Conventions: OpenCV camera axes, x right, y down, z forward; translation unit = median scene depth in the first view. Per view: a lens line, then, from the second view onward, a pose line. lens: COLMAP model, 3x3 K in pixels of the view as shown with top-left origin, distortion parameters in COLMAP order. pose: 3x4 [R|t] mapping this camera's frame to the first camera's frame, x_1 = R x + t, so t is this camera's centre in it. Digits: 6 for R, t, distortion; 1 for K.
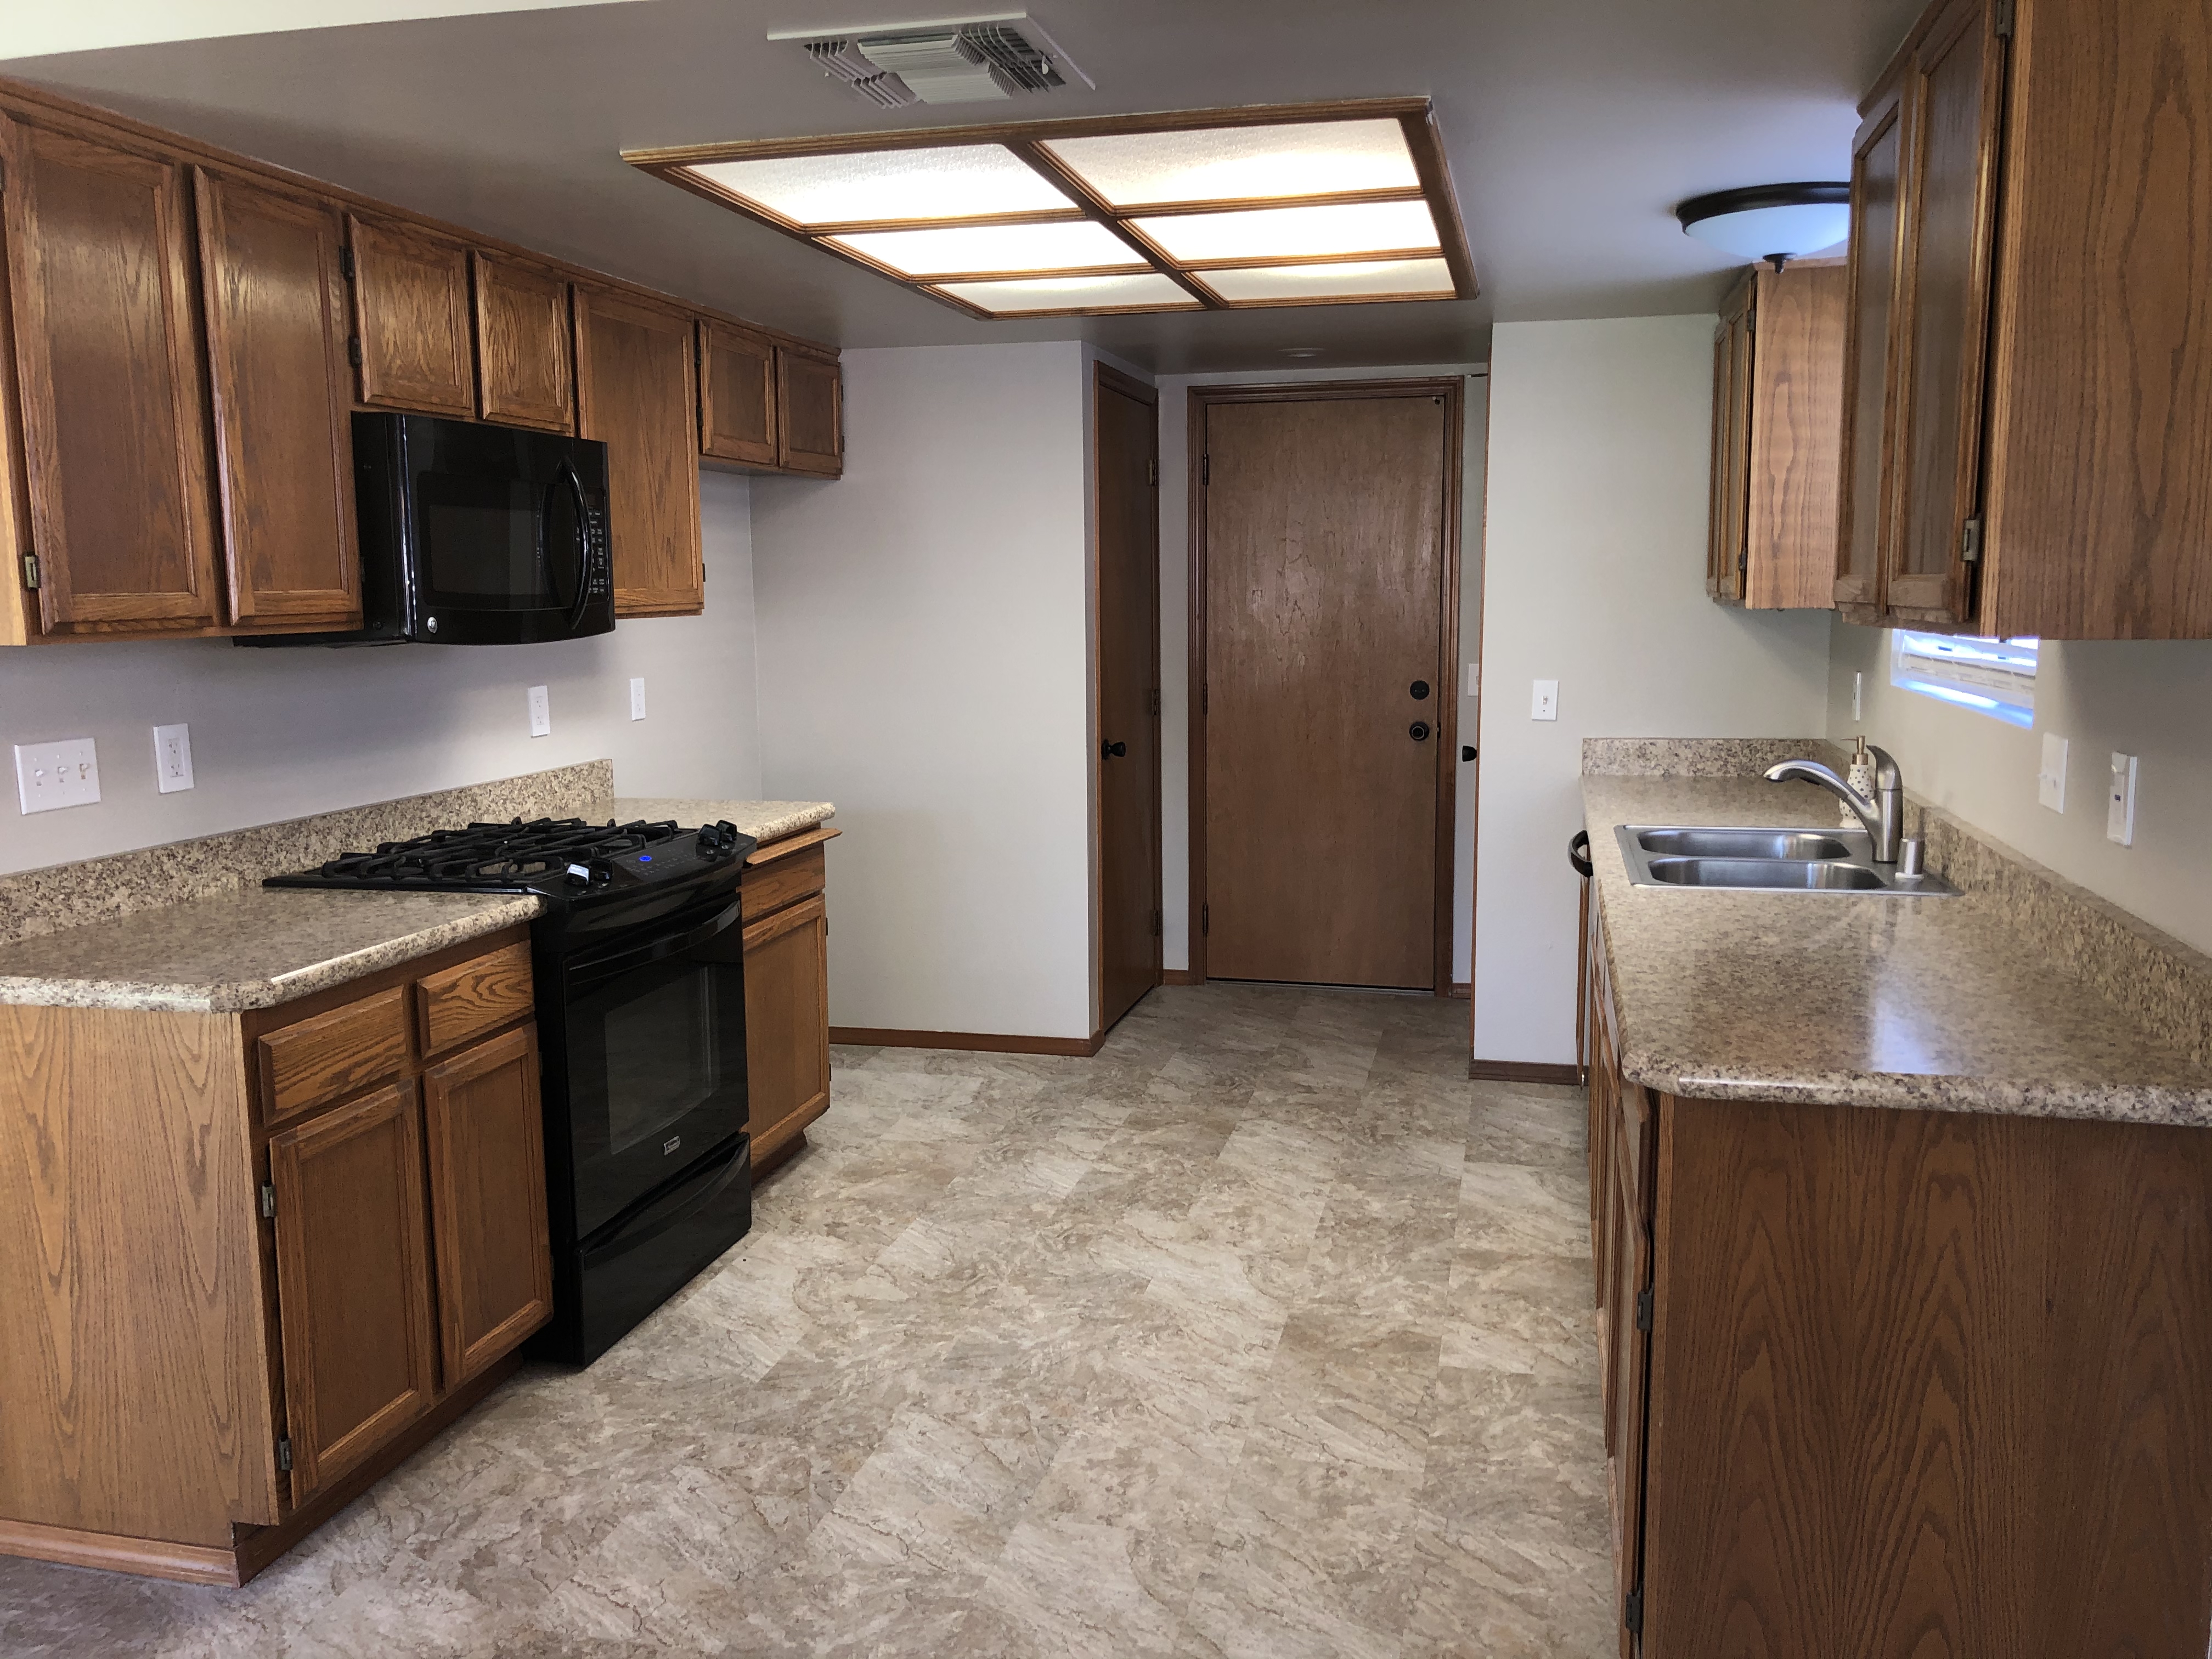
lens RADIAL K [[1803.3, 0, 1110.8], [0, 1803.3, 832.6], [0, 0, 1]] dist [-0.005123, -0.002721]
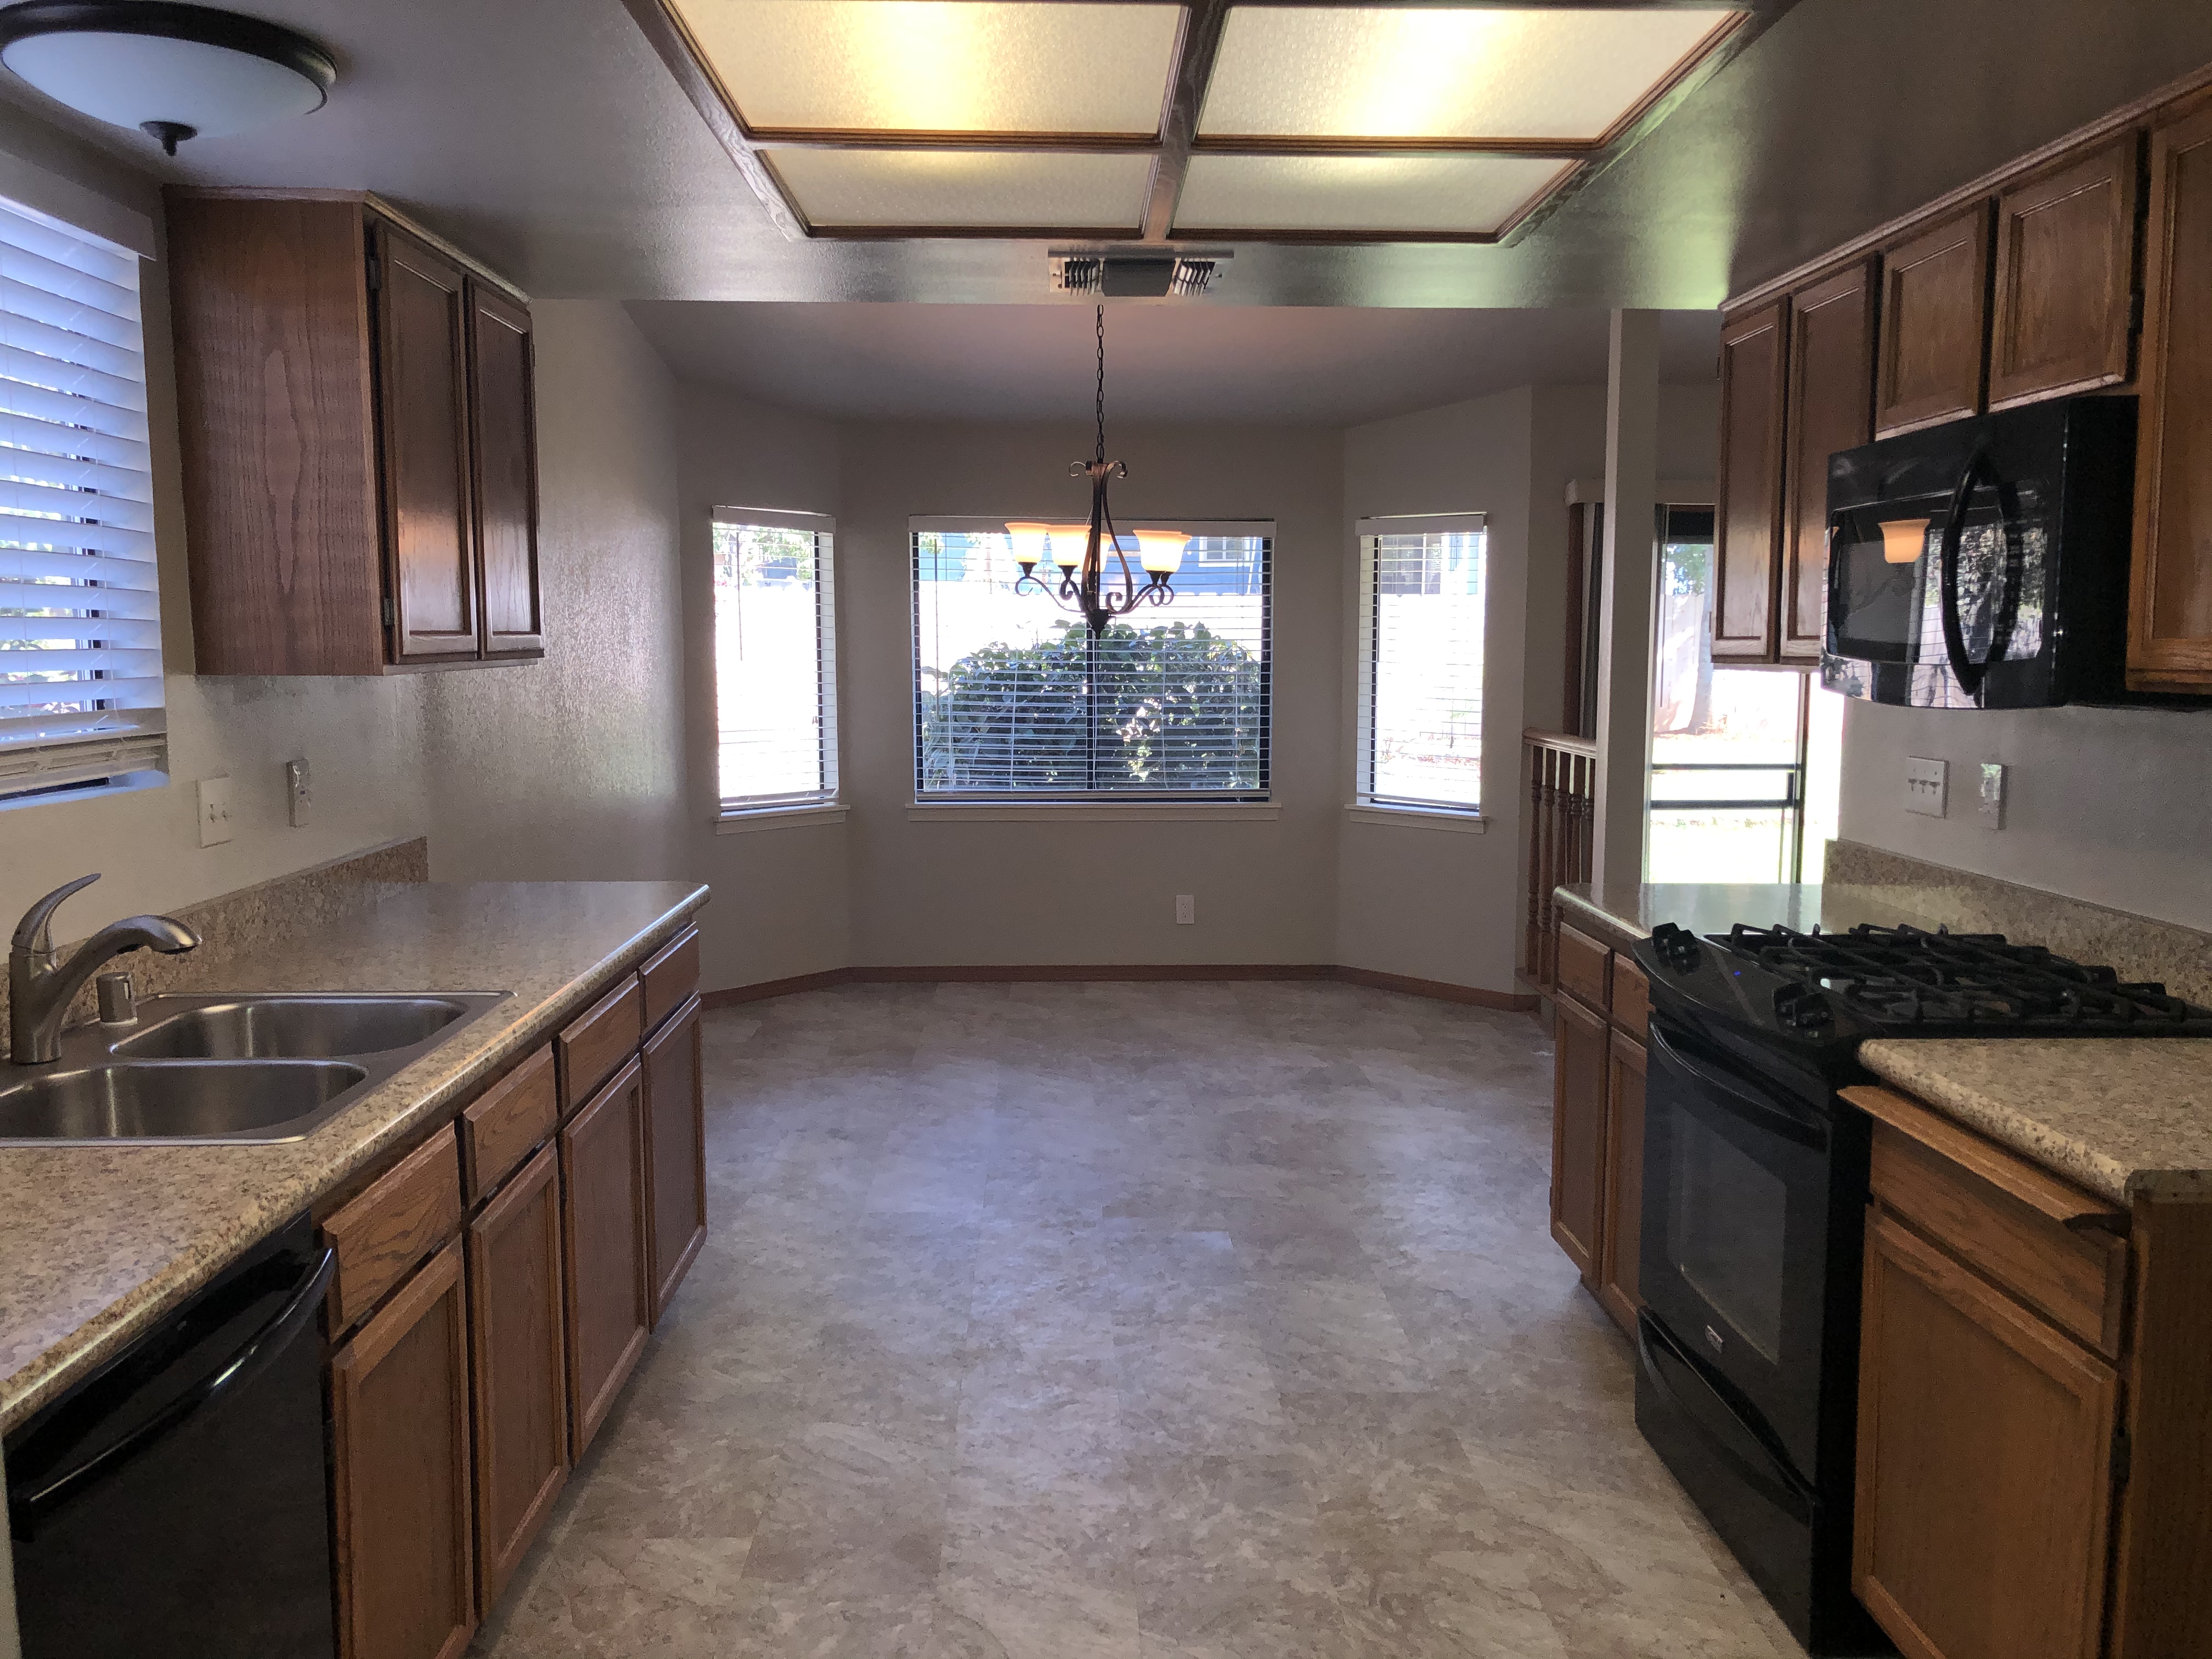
lens RADIAL K [[1803.3, 0, 1111.8], [0, 1803.3, 828.2], [0, 0, 1]] dist [-0.005123, -0.002721]
pose [[-0.964845, 0.035416, -0.260421, 0.218490], [-0.030133, 0.969437, 0.243483, -0.238463], [0.261085, 0.242771, -0.934289, 1.688891]]
